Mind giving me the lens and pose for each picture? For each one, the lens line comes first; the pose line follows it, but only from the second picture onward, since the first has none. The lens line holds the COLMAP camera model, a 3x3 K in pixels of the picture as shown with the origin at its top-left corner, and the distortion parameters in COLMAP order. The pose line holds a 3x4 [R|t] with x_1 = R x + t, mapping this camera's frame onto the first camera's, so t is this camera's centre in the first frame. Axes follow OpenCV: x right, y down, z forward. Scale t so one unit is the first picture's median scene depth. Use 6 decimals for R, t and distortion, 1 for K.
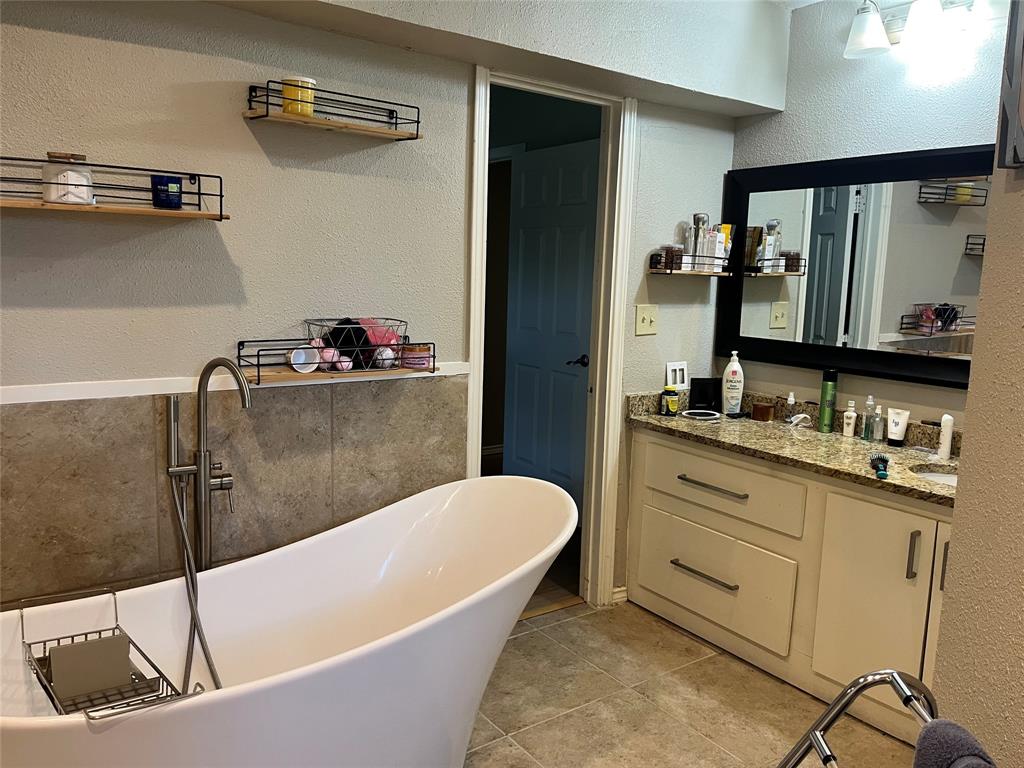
lens RADIAL K [[785.2, 0, 512.0], [0, 785.2, 384.0], [0, 0, 1]] dist [-0.000018, -0.002818]
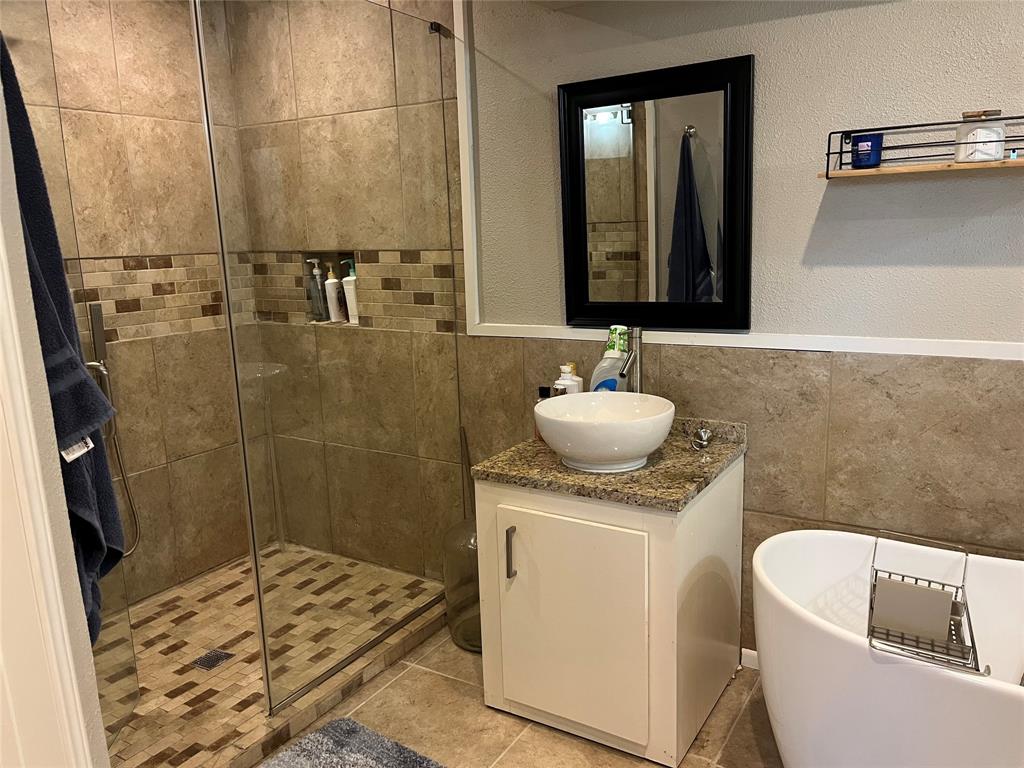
lens RADIAL K [[773.6, 0, 512.0], [0, 773.6, 384.0], [0, 0, 1]] dist [-0.006869, -0.016137]
pose [[0.398672, 0.142688, -0.905925, 0.115913], [-0.093547, 0.988997, 0.114605, -0.005427], [0.912310, 0.039057, 0.407633, 0.062592]]
